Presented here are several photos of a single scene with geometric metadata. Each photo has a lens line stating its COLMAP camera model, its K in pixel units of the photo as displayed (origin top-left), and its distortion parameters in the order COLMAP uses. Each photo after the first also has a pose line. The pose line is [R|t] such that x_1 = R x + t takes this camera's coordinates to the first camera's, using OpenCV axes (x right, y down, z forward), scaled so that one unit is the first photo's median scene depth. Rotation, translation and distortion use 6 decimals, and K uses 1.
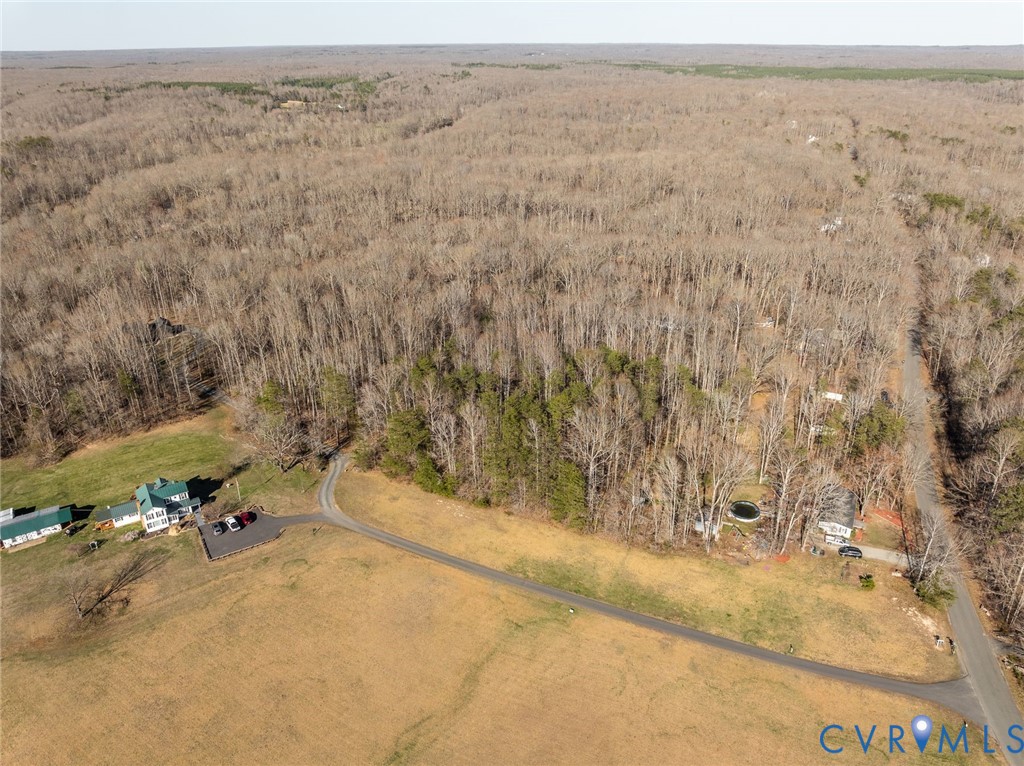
lens RADIAL K [[722.9, 0, 512.0], [0, 722.9, 383.0], [0, 0, 1]] dist [-0.070633, 0.044853]
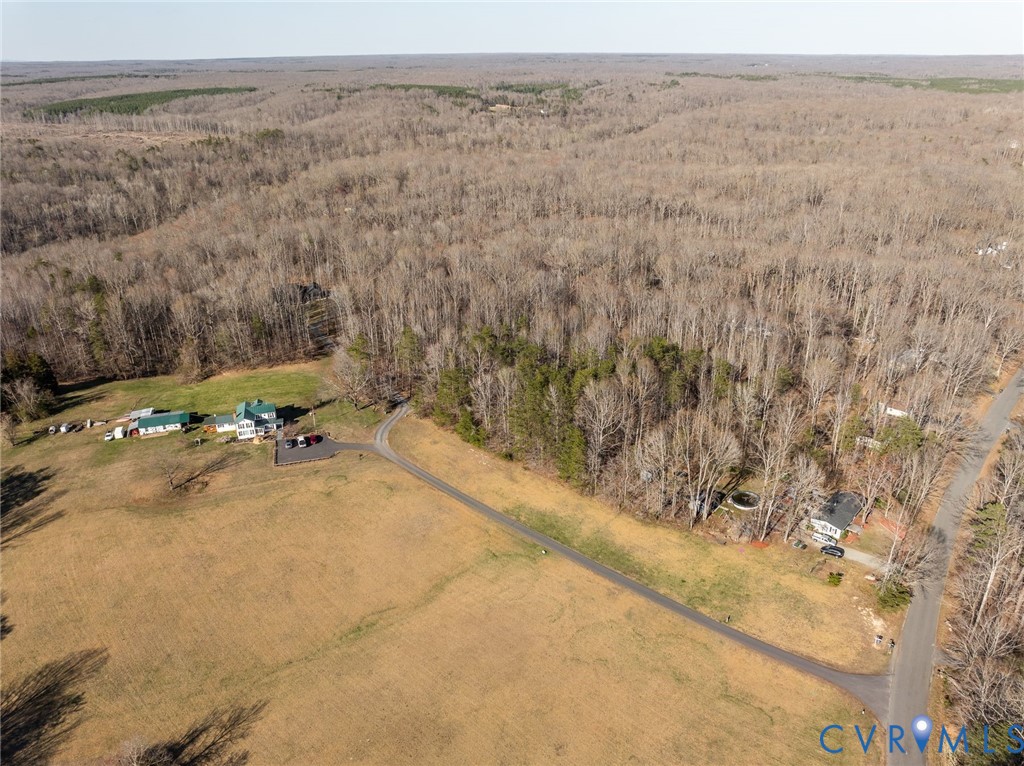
lens RADIAL K [[718.9, 0, 512.0], [0, 718.9, 383.0], [0, 0, 1]] dist [-0.052574, 0.025352]
pose [[0.959822, 0.118278, -0.254464, 0.224553], [-0.120628, 0.992677, 0.006404, 0.041449], [0.253358, 0.024549, 0.967061, -0.081471]]
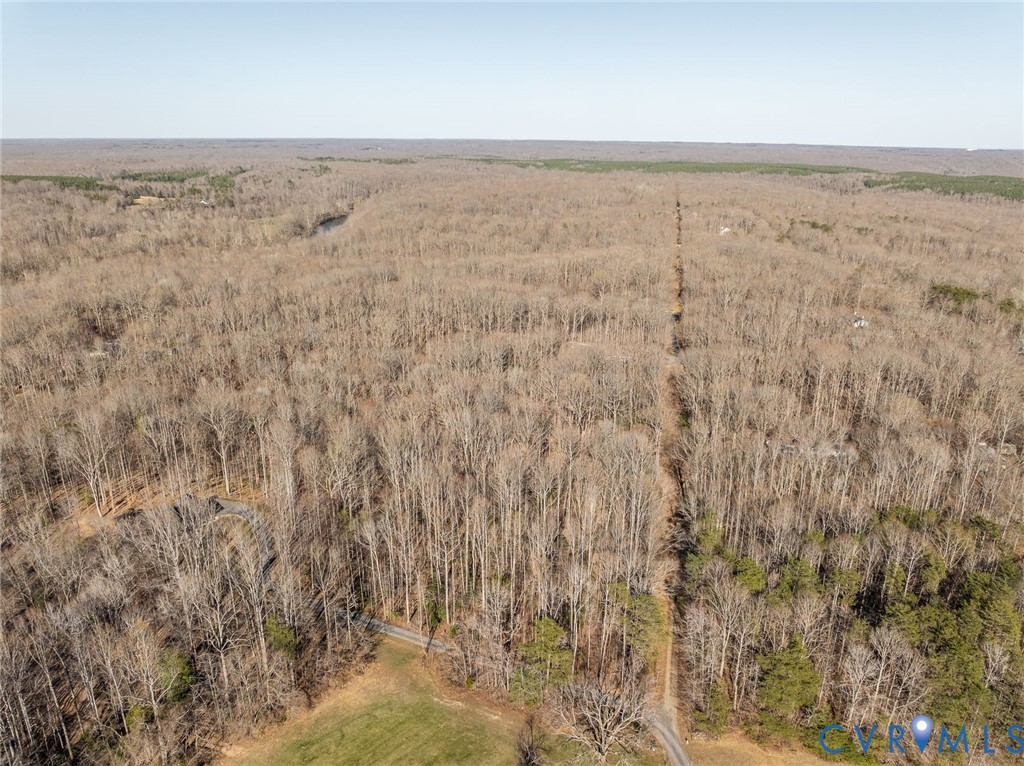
lens RADIAL K [[718.9, 0, 512.0], [0, 718.9, 383.0], [0, 0, 1]] dist [-0.052574, 0.025352]
pose [[0.973760, -0.060774, 0.219312, -0.525235], [0.085696, 0.990670, -0.105972, -0.160919], [-0.210826, 0.121985, 0.969883, 0.341555]]
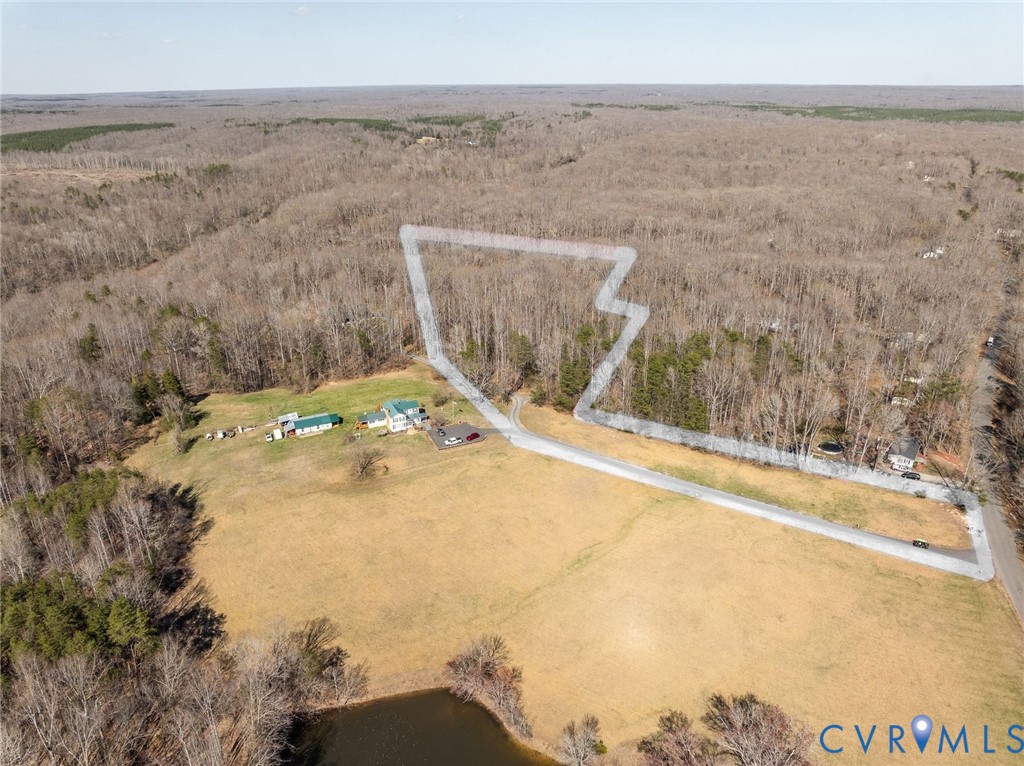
lens RADIAL K [[718.9, 0, 512.0], [0, 718.9, 383.0], [0, 0, 1]] dist [-0.052574, 0.025352]
pose [[0.988882, 0.054910, -0.138196, -0.072625], [-0.061363, 0.997194, -0.042876, 0.140949], [0.135454, 0.050879, 0.989476, -0.347535]]
